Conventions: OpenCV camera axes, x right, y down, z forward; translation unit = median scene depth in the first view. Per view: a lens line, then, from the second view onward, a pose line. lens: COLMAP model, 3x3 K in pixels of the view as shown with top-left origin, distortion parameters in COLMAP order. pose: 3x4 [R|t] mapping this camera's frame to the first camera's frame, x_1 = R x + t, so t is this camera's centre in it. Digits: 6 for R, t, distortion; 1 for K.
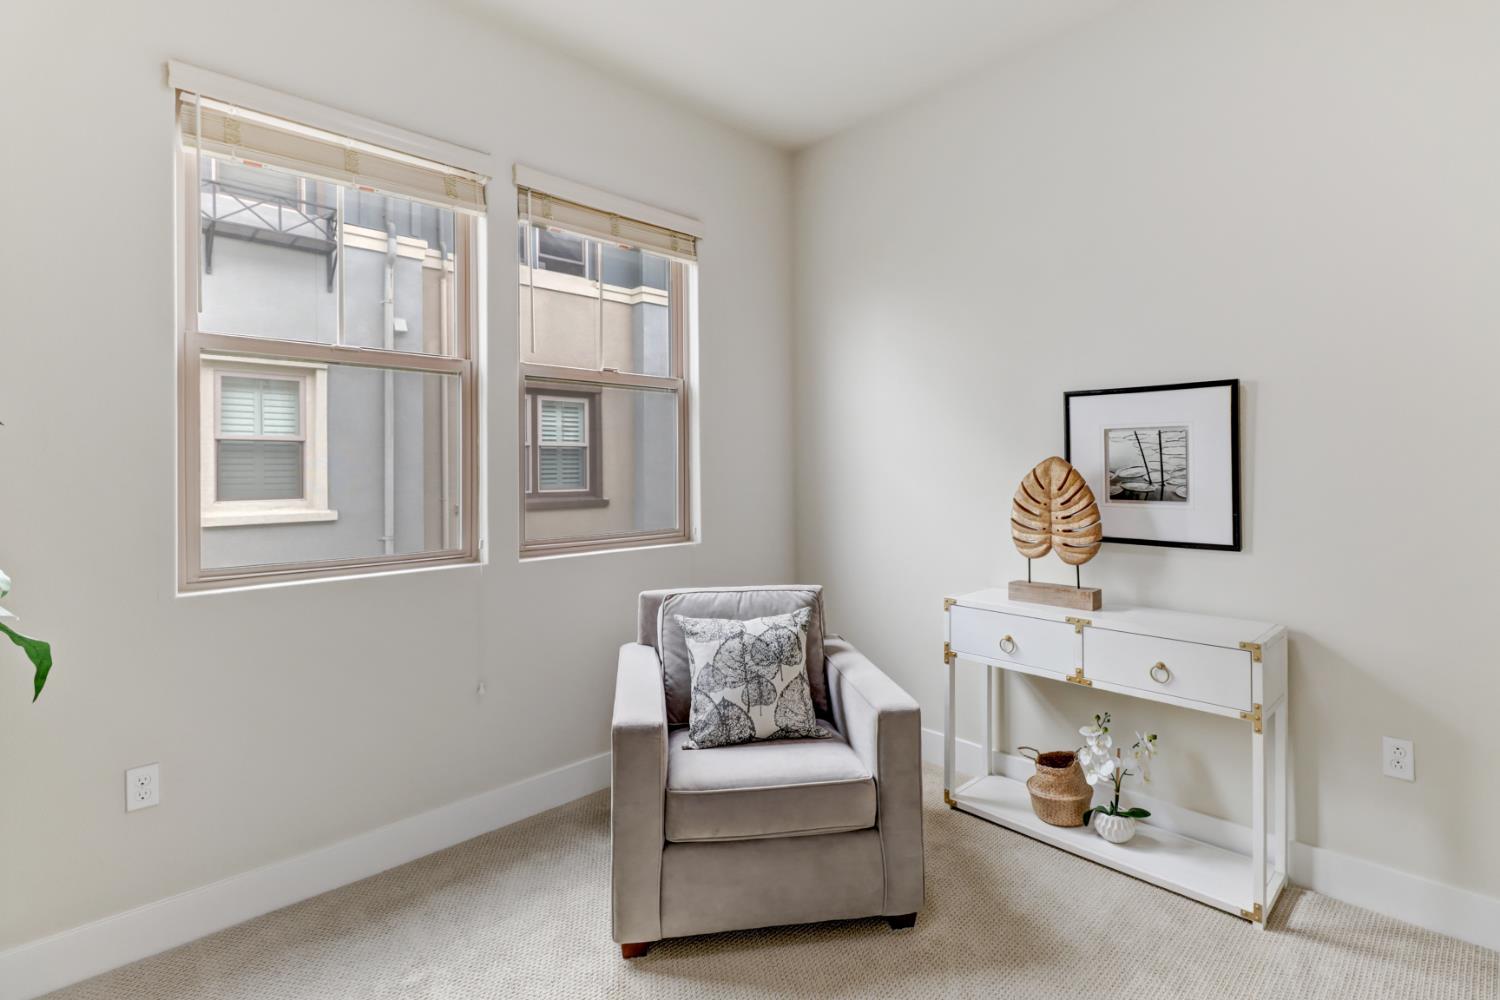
lens RADIAL K [[697.3, 0, 750.9], [0, 697.3, 479.5], [0, 0, 1]] dist [0.020105, -0.000593]
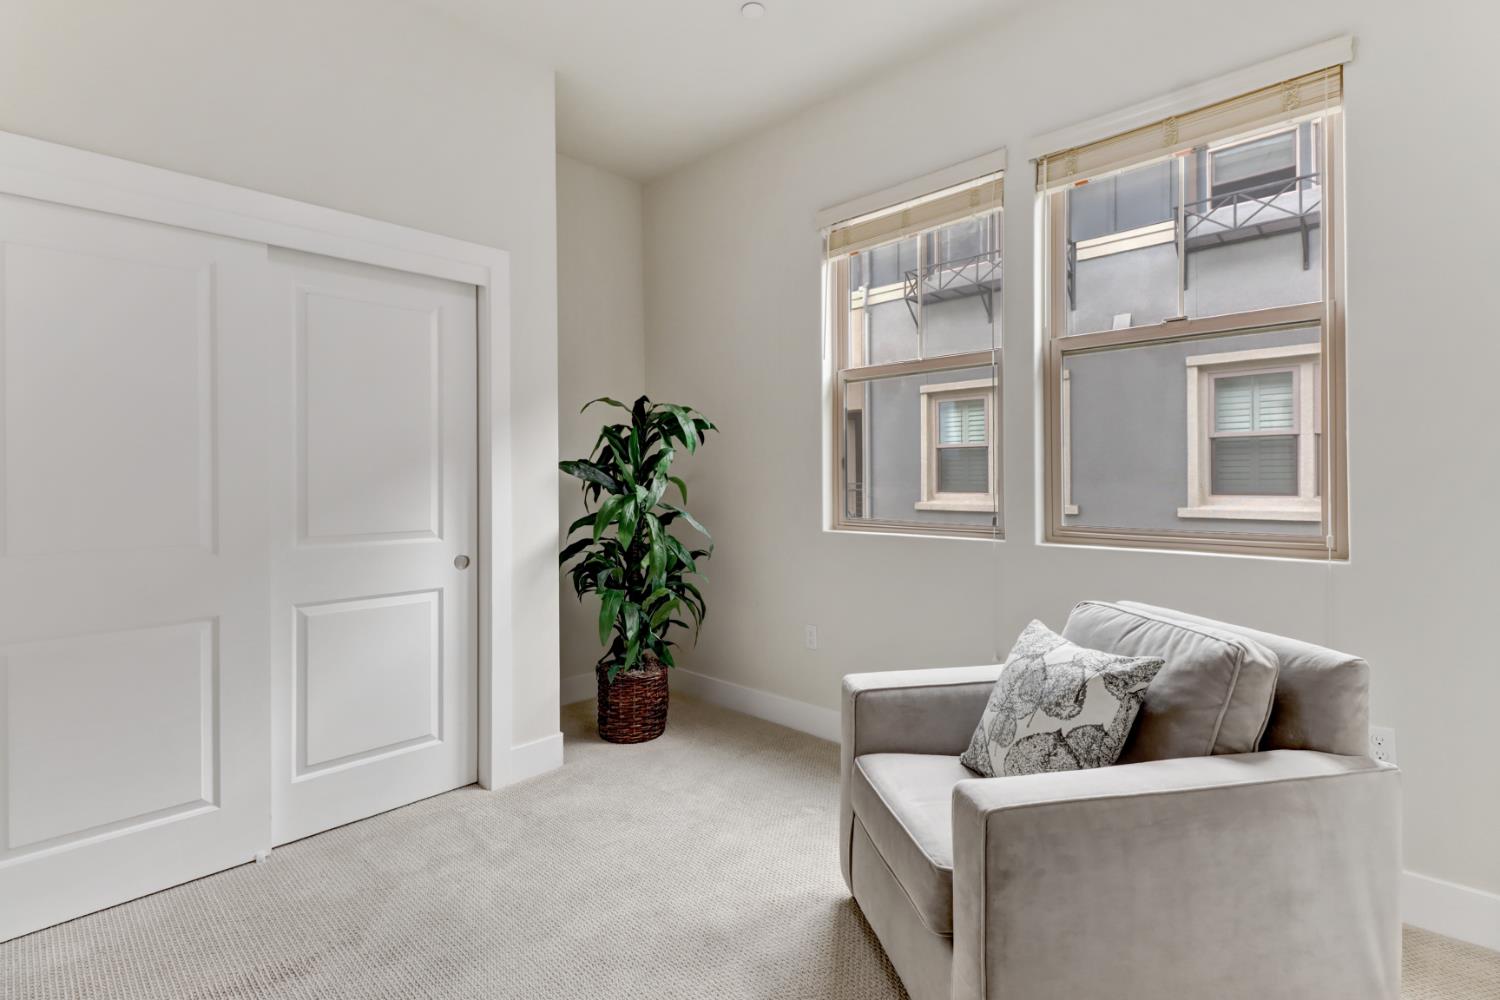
lens RADIAL K [[697.3, 0, 750.9], [0, 697.3, 479.5], [0, 0, 1]] dist [0.020105, -0.000593]
pose [[0.033463, -0.000225, -0.999440, 0.292474], [-0.007386, 0.999973, -0.000472, 0.011964], [0.999413, 0.007398, 0.033460, 0.260053]]
